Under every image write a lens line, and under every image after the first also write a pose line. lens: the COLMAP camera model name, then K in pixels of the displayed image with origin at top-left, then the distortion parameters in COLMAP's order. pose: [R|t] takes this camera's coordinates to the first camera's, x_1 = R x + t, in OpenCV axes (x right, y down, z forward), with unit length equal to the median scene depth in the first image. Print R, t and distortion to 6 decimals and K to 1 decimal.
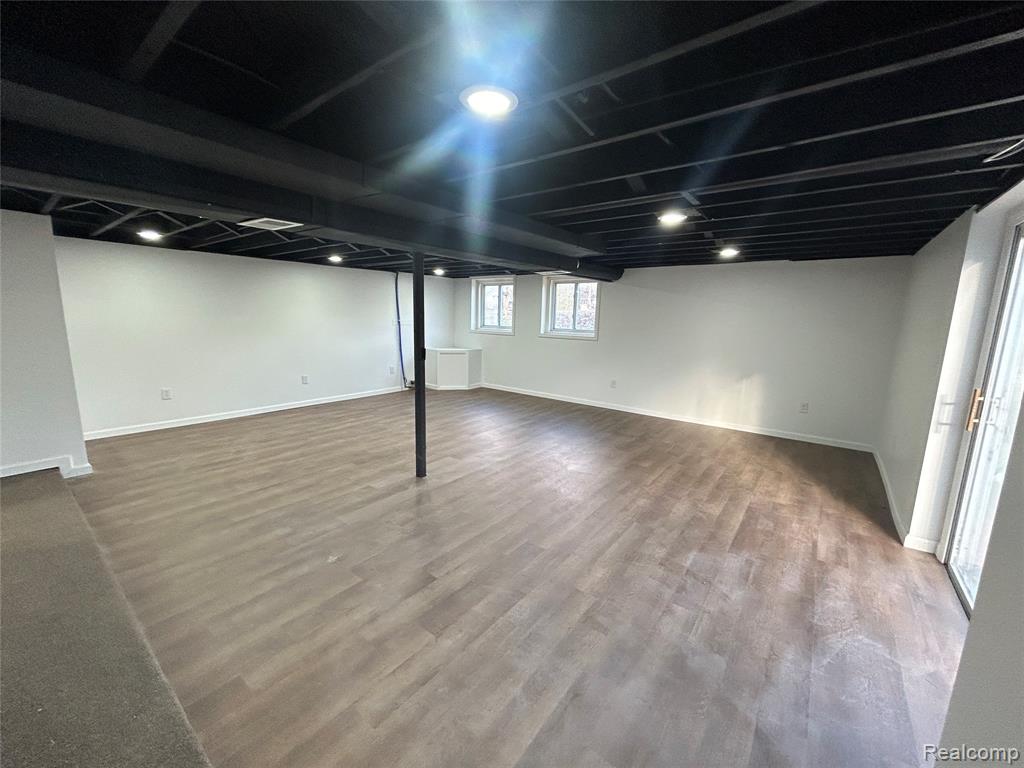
lens RADIAL K [[412.0, 0, 511.2], [0, 412.0, 382.7], [0, 0, 1]] dist [-0.001206, 0.000732]
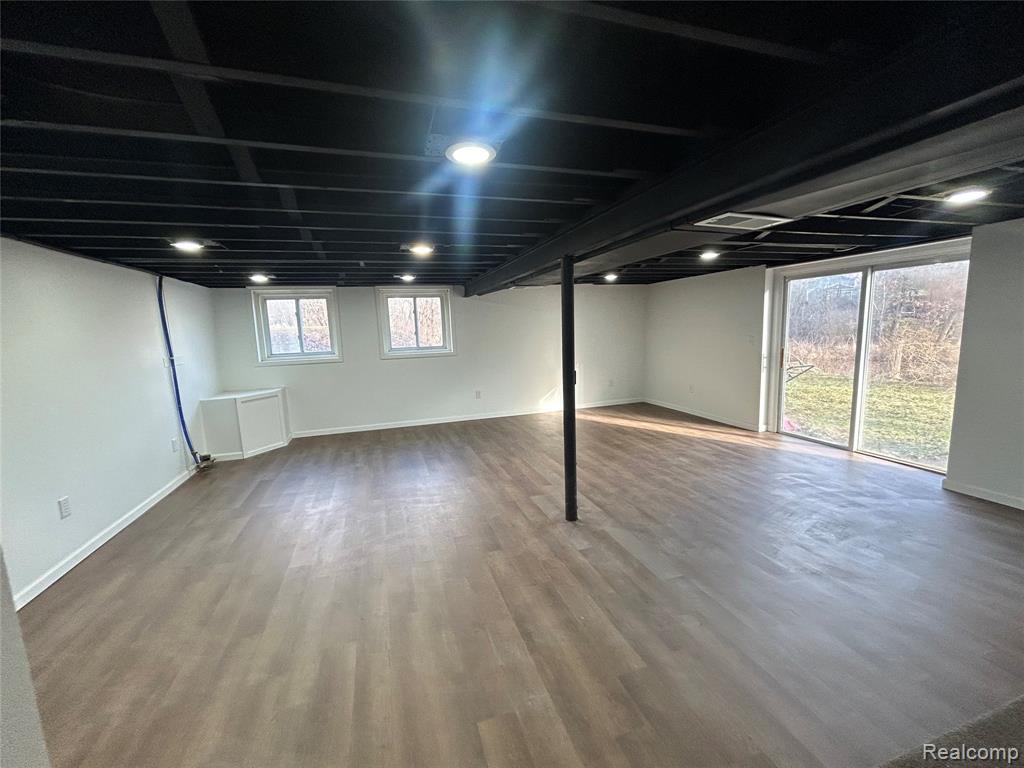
lens RADIAL K [[412.0, 0, 511.2], [0, 412.0, 382.7], [0, 0, 1]] dist [-0.001206, 0.000732]
pose [[0.566570, -0.156495, 0.809016, -0.926807], [0.186012, 0.980748, 0.059447, -0.125136], [-0.802744, 0.116805, 0.584772, 0.560347]]
